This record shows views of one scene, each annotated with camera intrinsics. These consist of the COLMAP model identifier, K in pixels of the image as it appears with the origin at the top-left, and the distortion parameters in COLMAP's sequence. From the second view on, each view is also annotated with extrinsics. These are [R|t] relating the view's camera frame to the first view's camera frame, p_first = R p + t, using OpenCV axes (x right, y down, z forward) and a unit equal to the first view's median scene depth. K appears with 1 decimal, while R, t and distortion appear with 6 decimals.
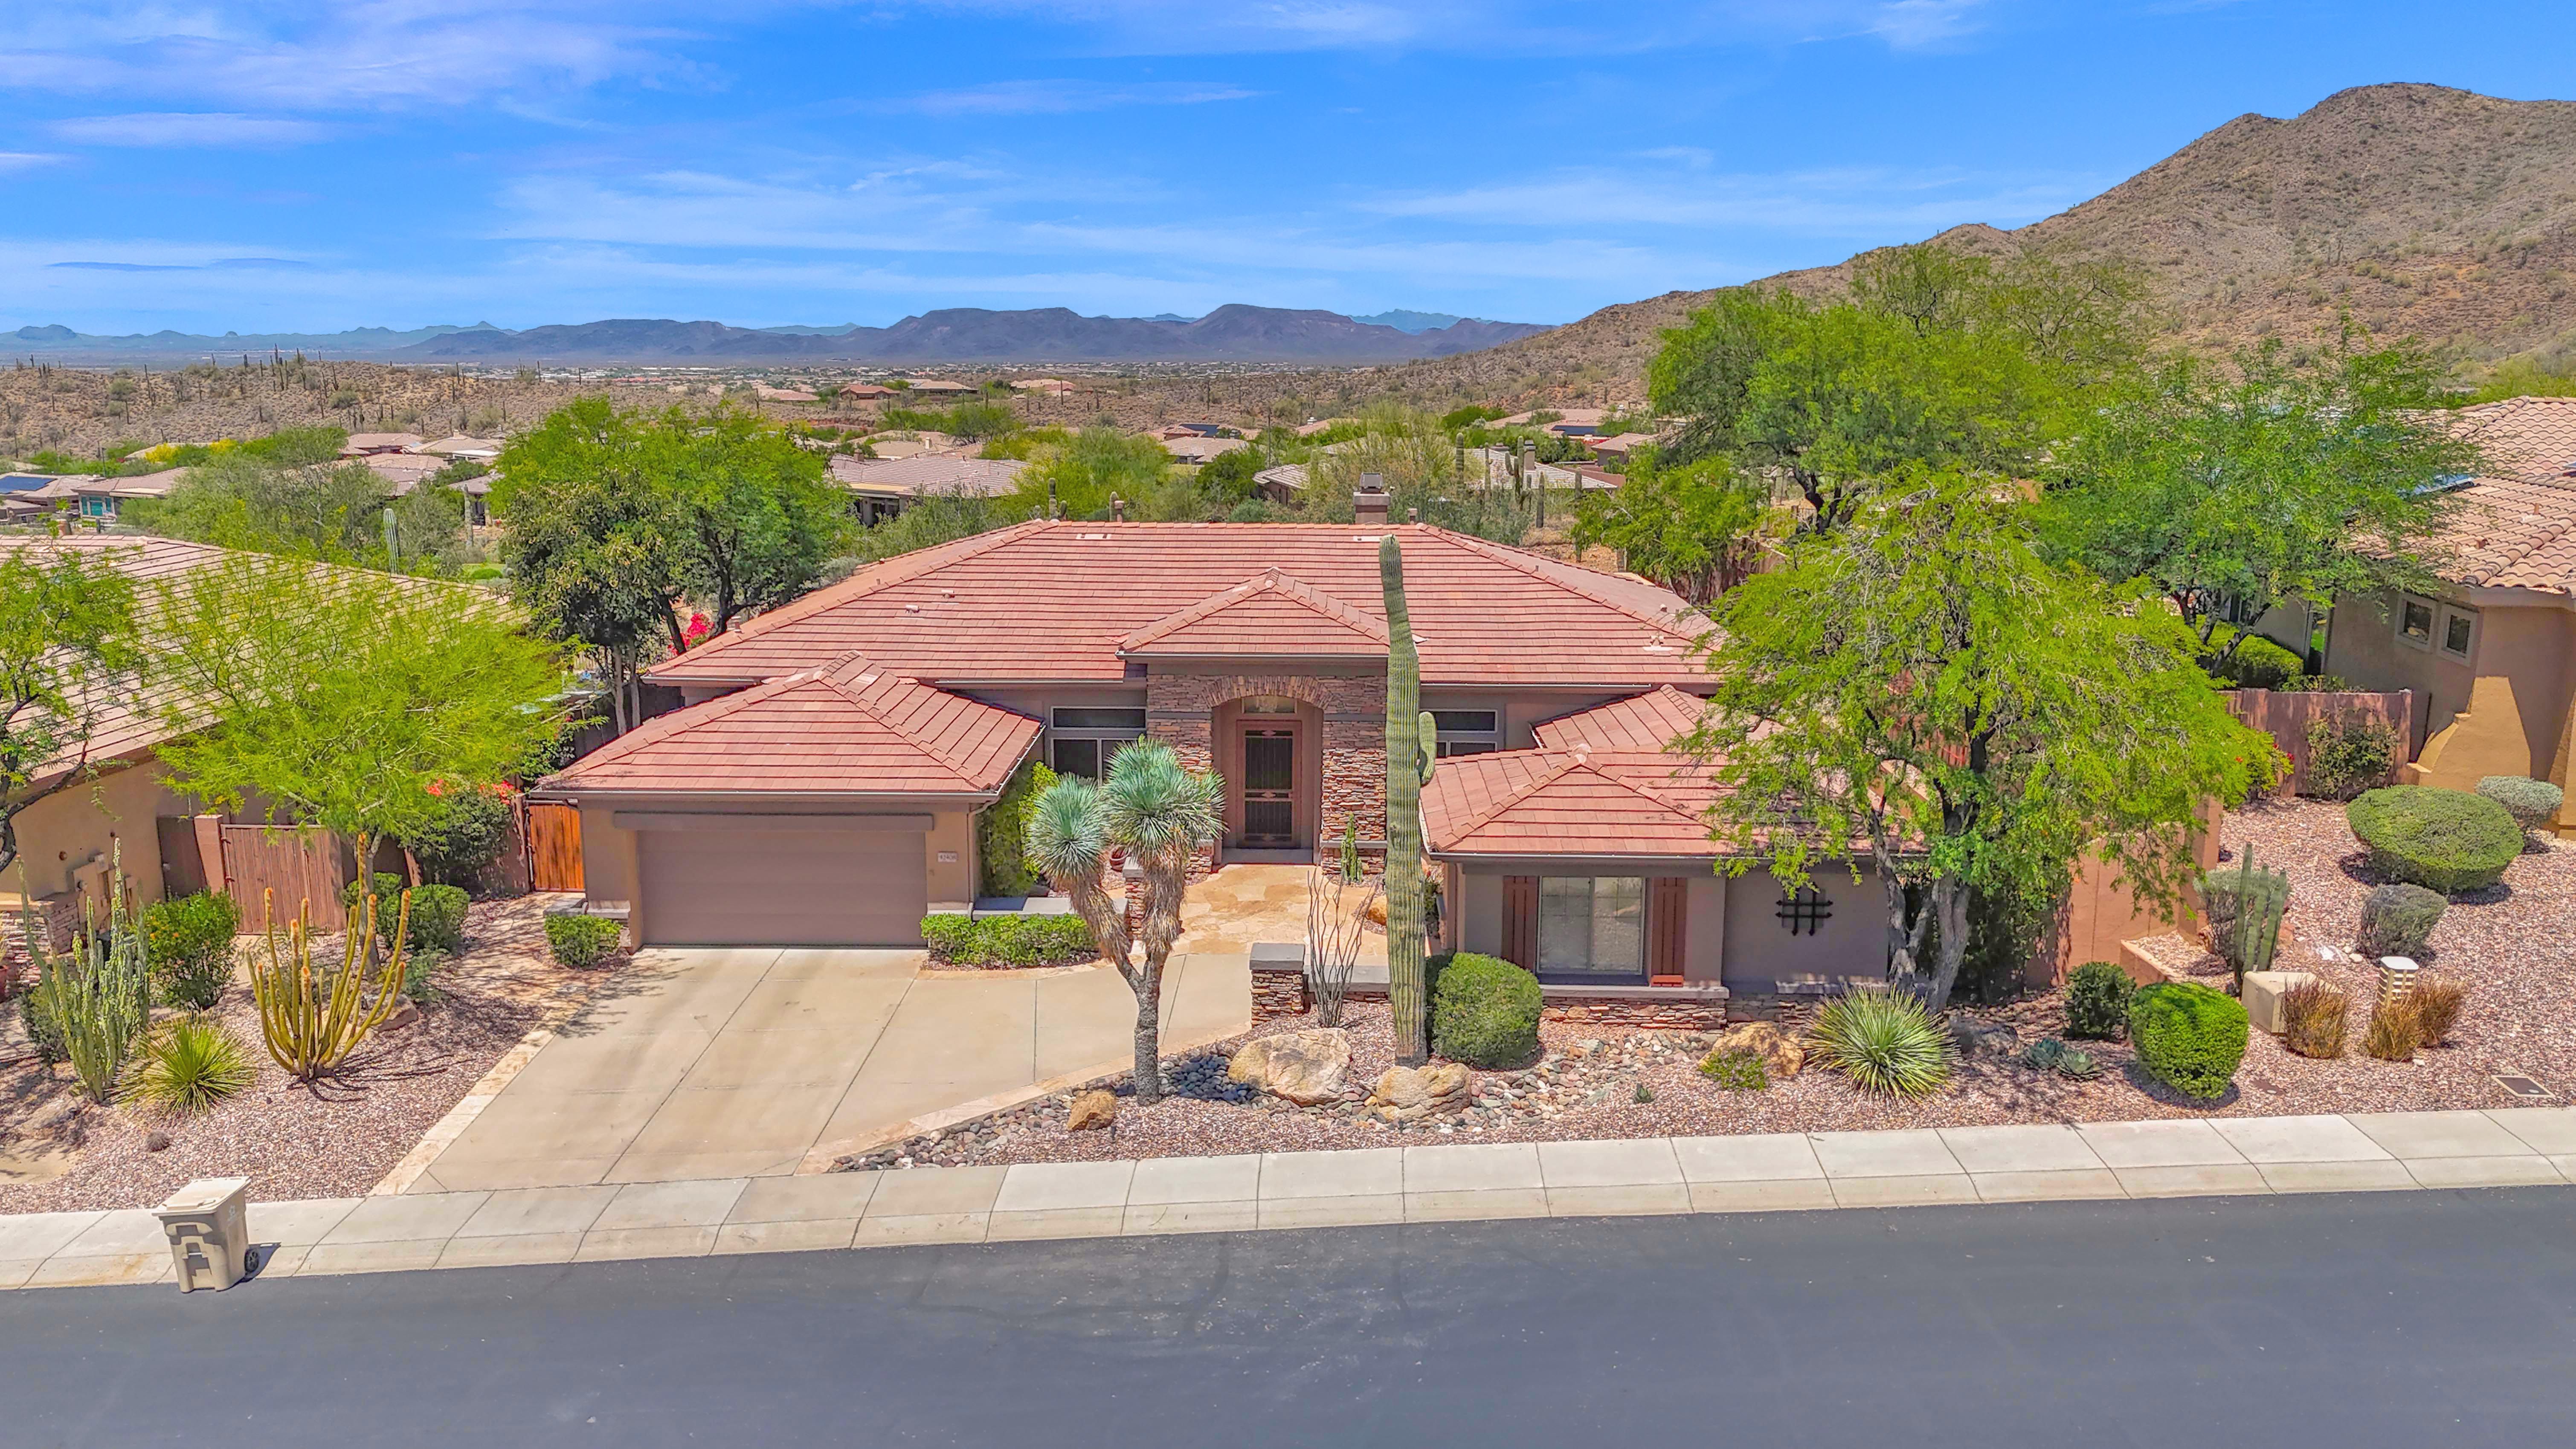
lens RADIAL K [[1894.9, 0, 1296.4], [0, 1894.9, 722.8], [0, 0, 1]] dist [0.064094, -0.054700]
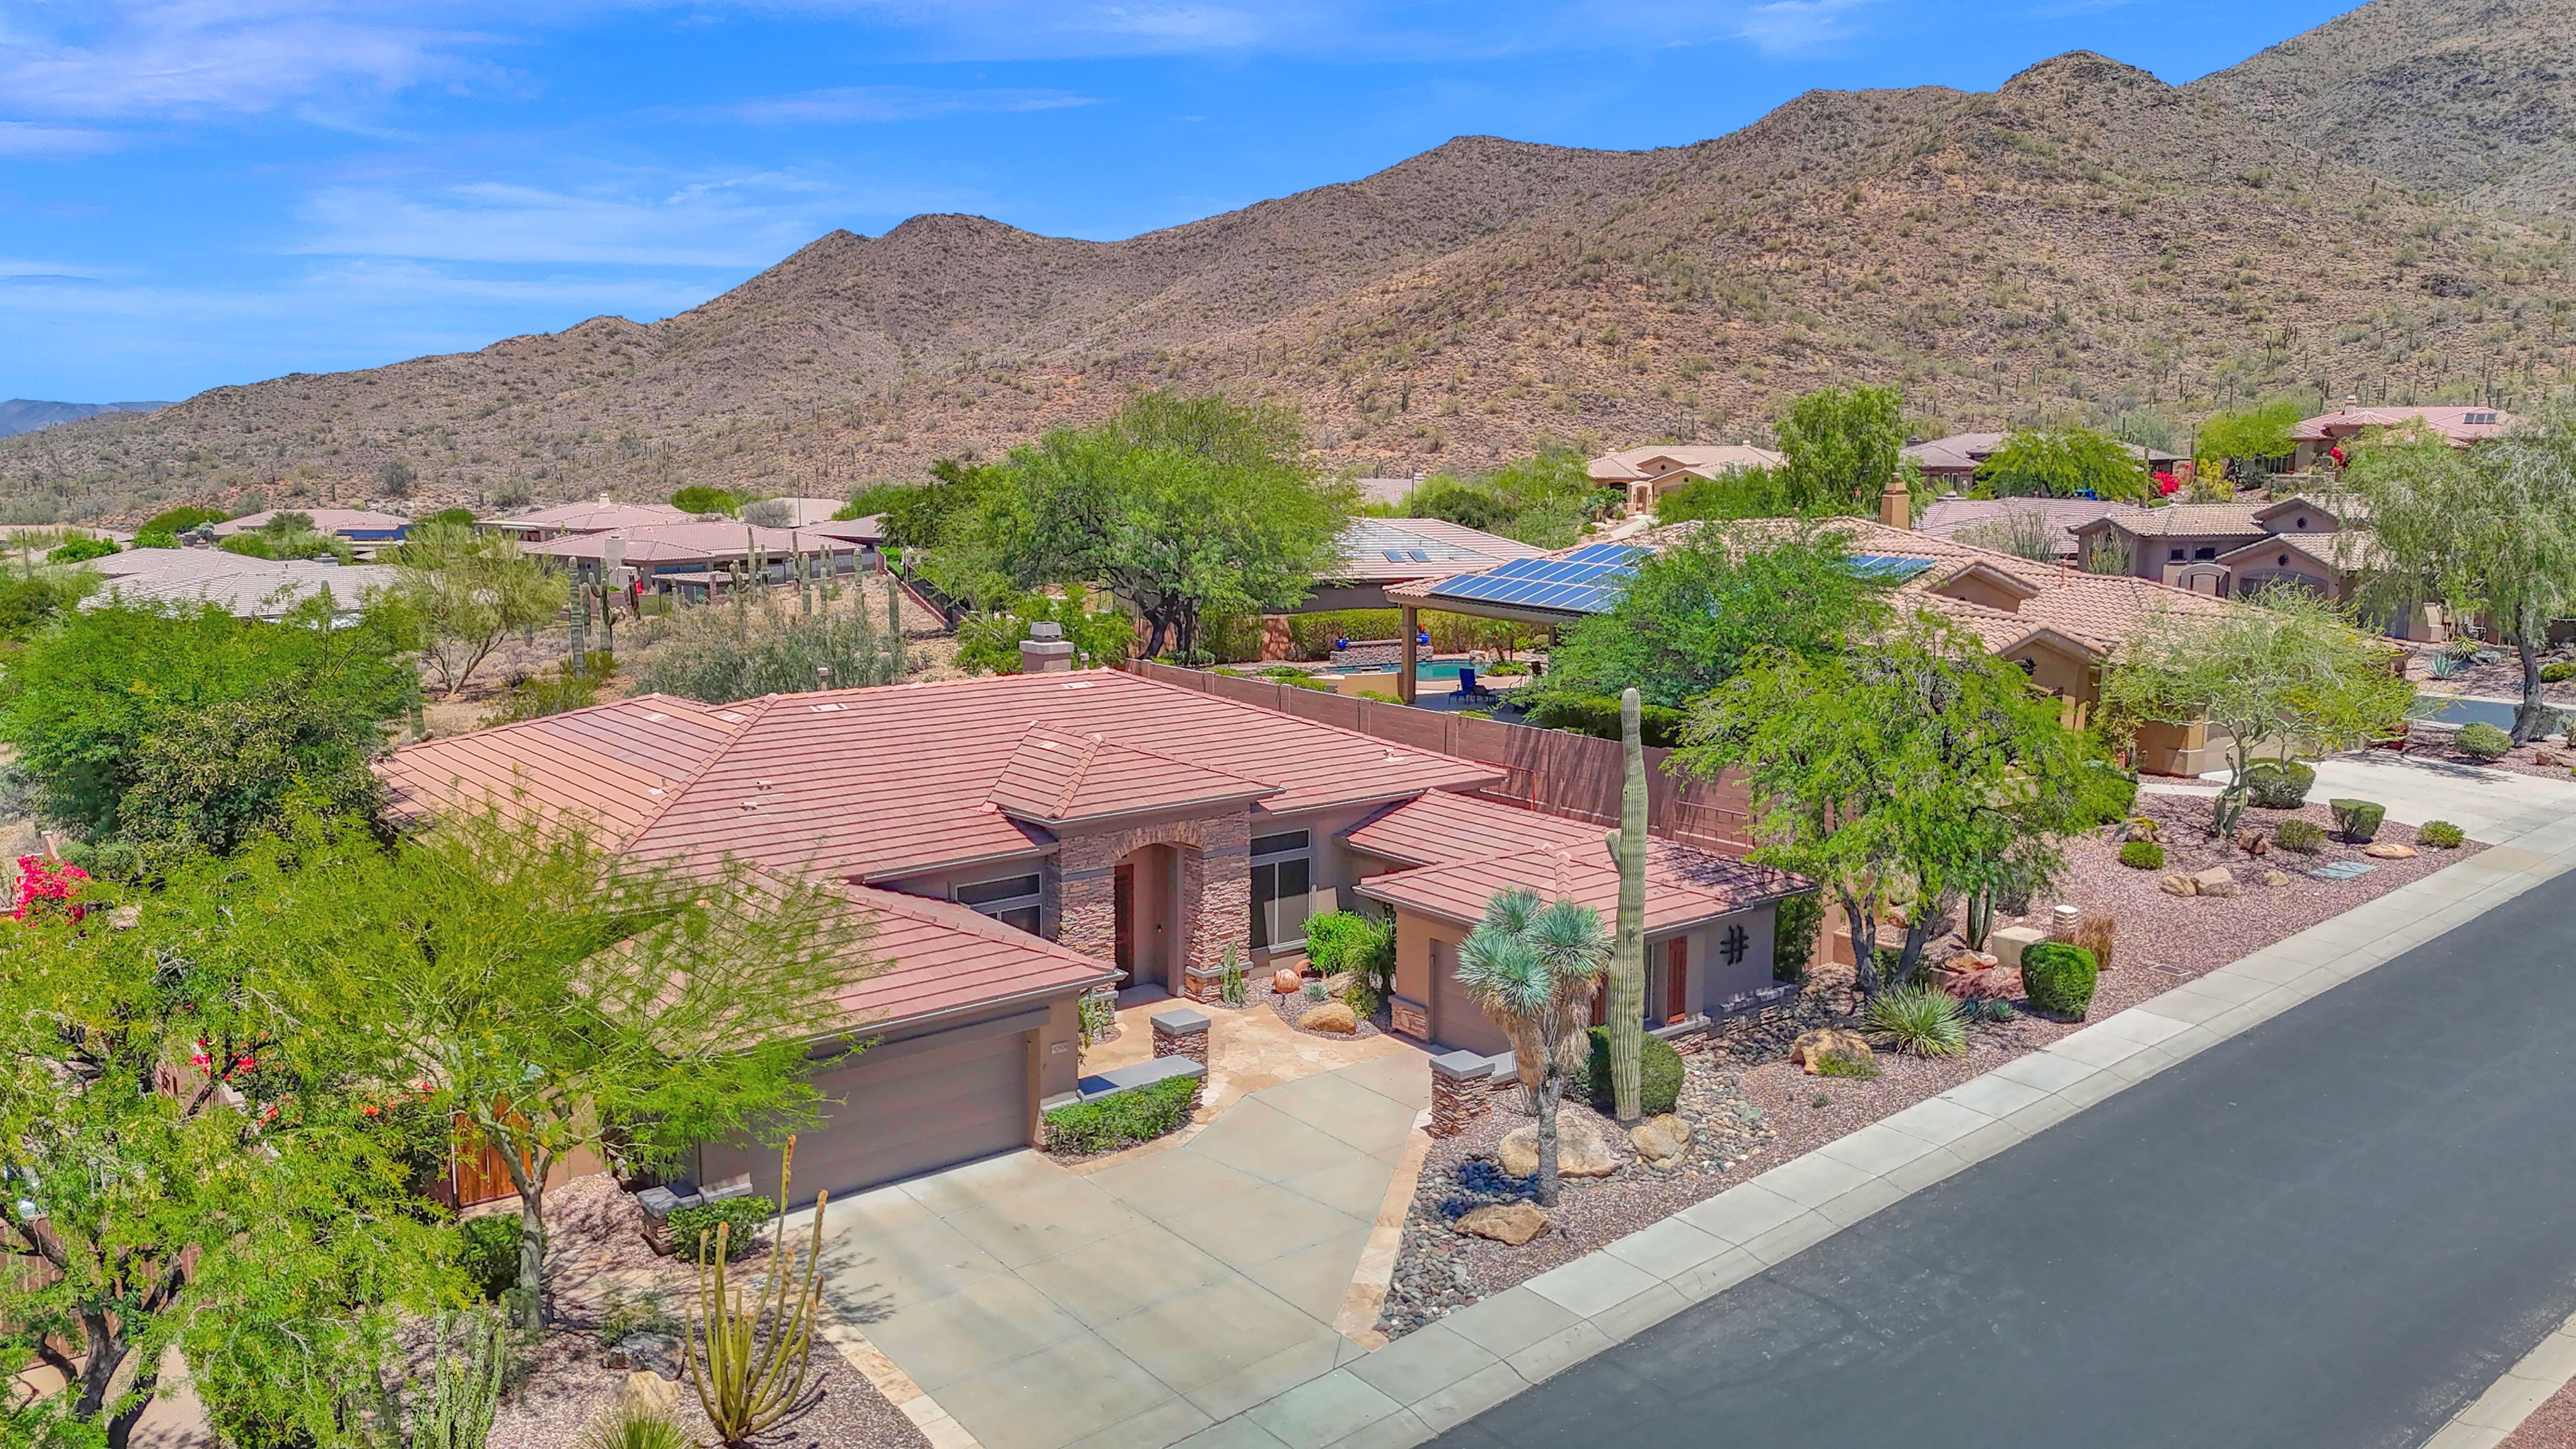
lens RADIAL K [[1894.9, 0, 1296.4], [0, 1894.9, 722.8], [0, 0, 1]] dist [0.064094, -0.054700]
pose [[0.769213, -0.095155, 0.631868, -0.691205], [0.122493, 0.992469, 0.000341, -0.080626], [-0.627142, 0.077137, 0.775076, 0.150252]]
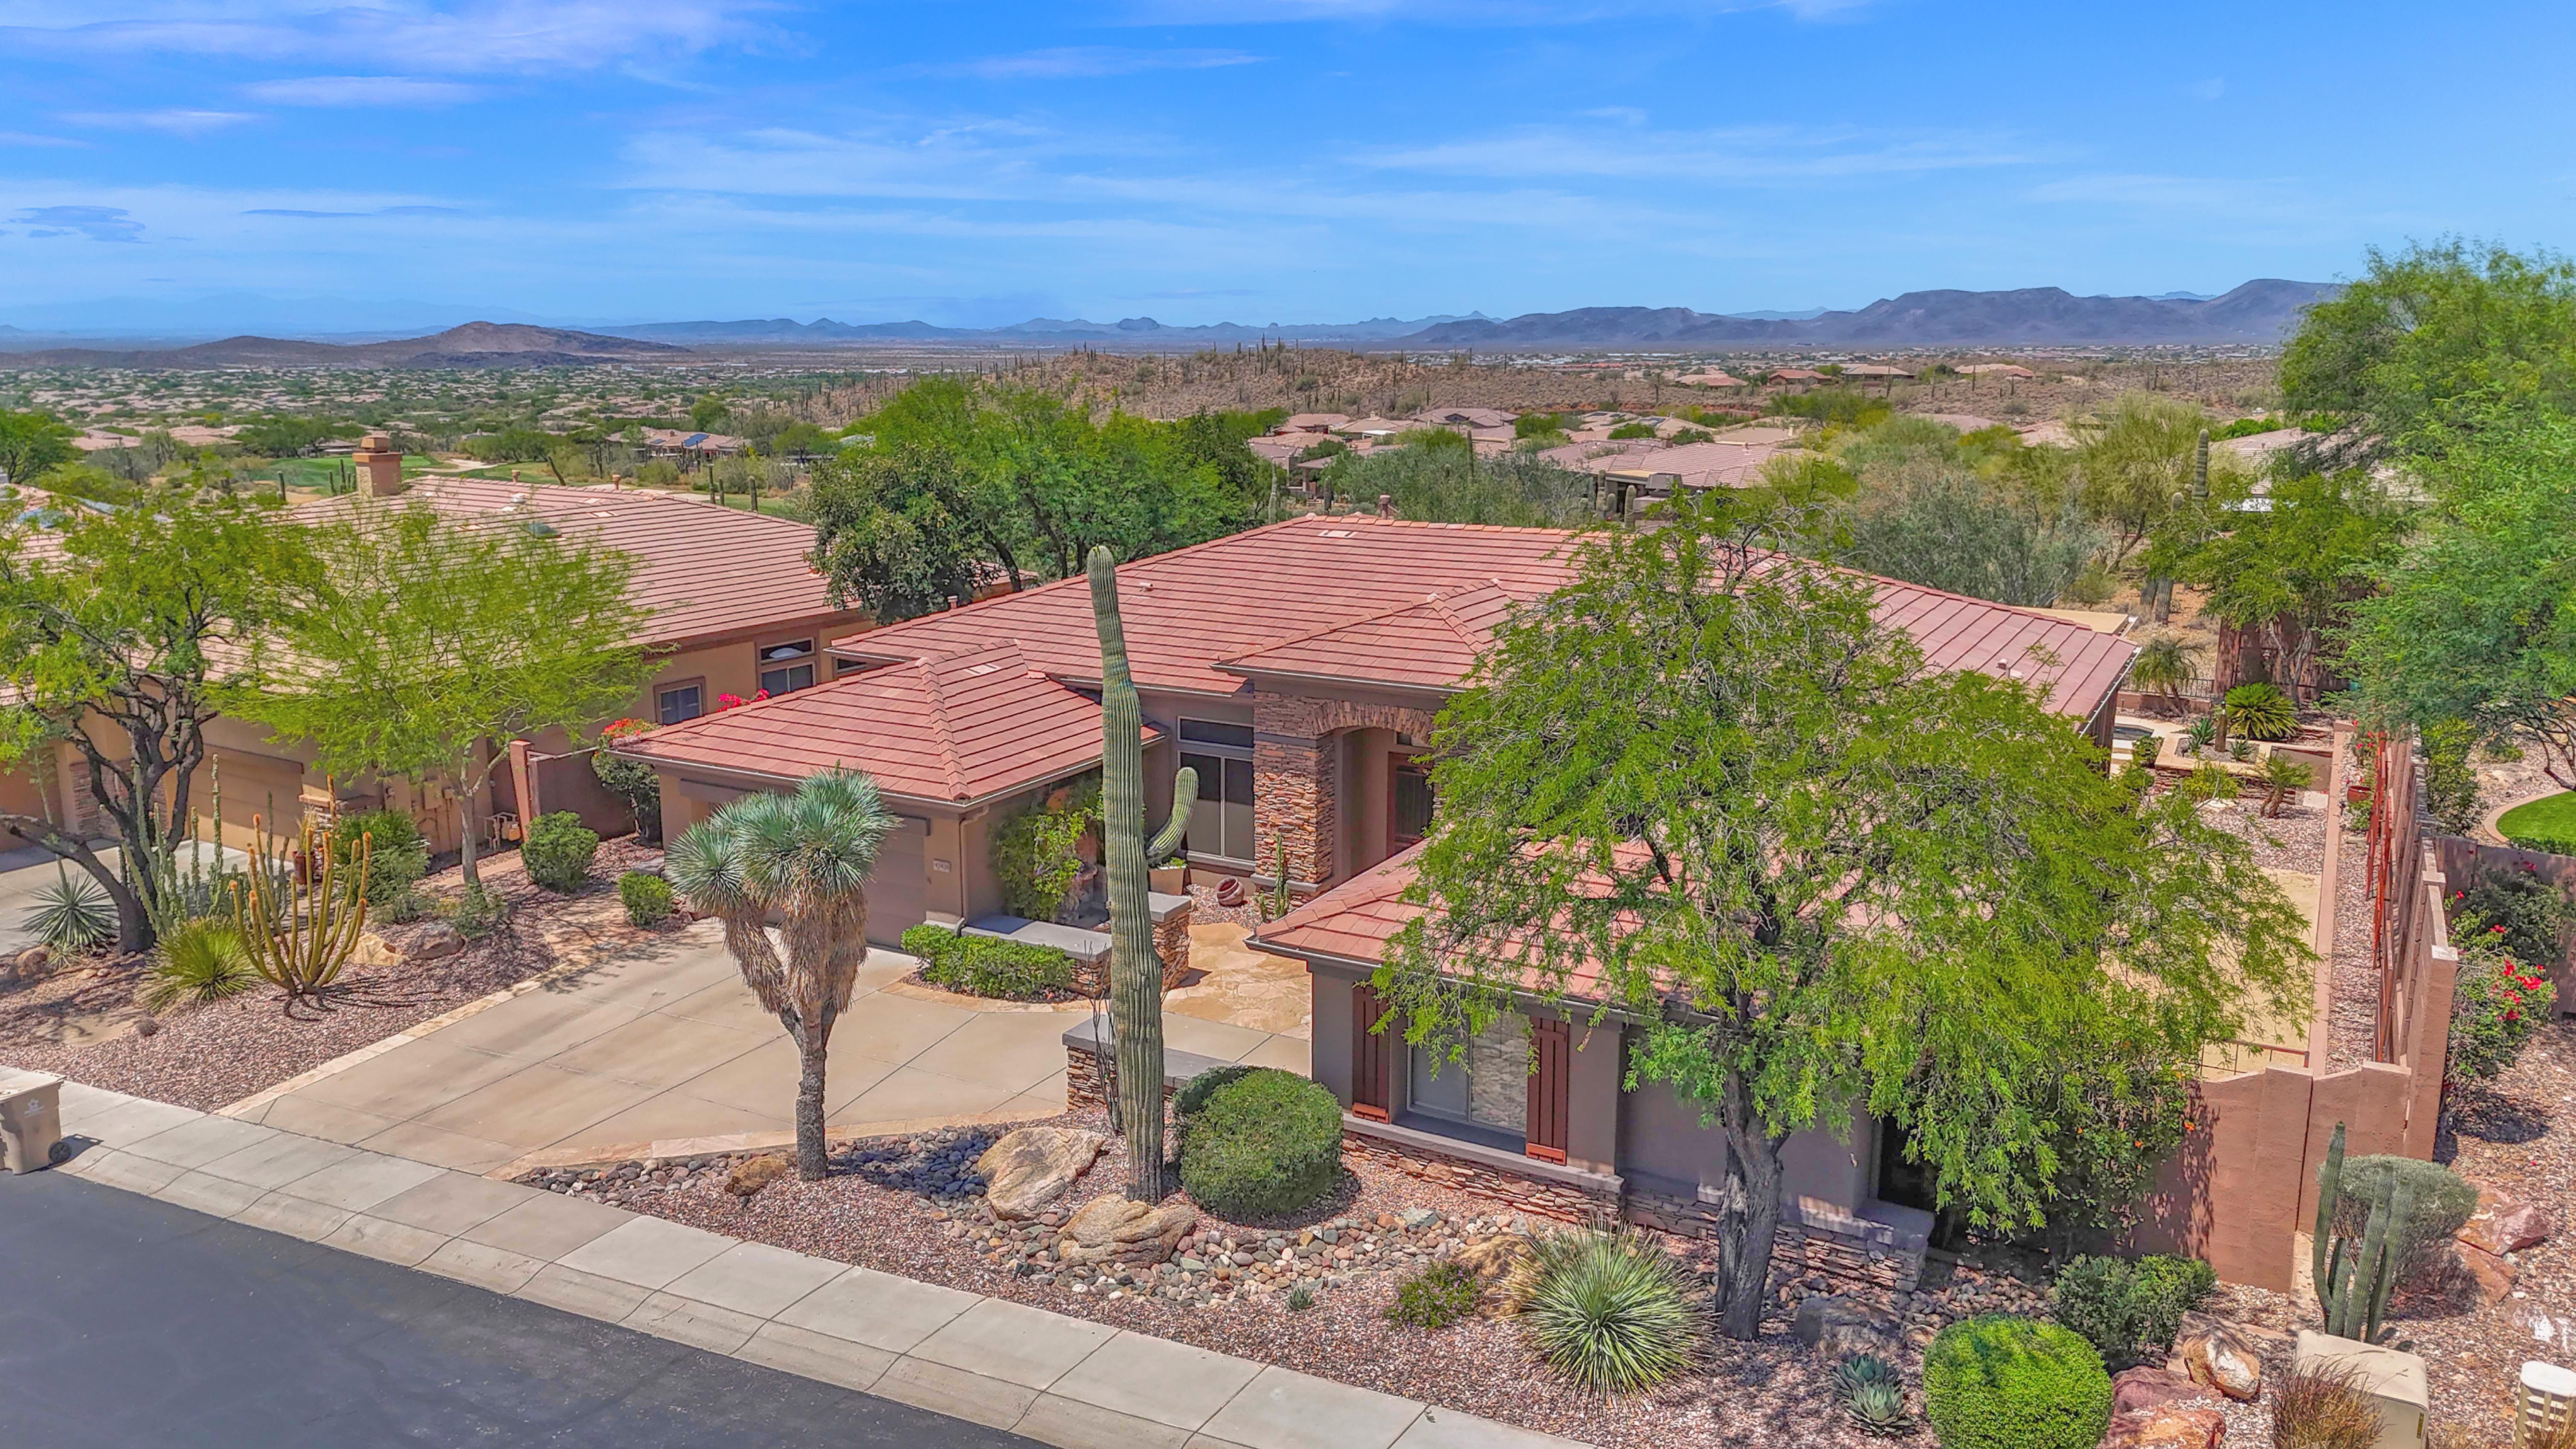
lens RADIAL K [[1873.1, 0, 1285.8], [0, 1873.1, 811.8], [0, 0, 1]] dist [0.057028, -0.041967]
pose [[0.882197, 0.117119, -0.456083, 0.381898], [-0.092073, 0.992783, 0.076844, -0.042117], [0.461791, -0.025799, 0.886613, 0.261471]]
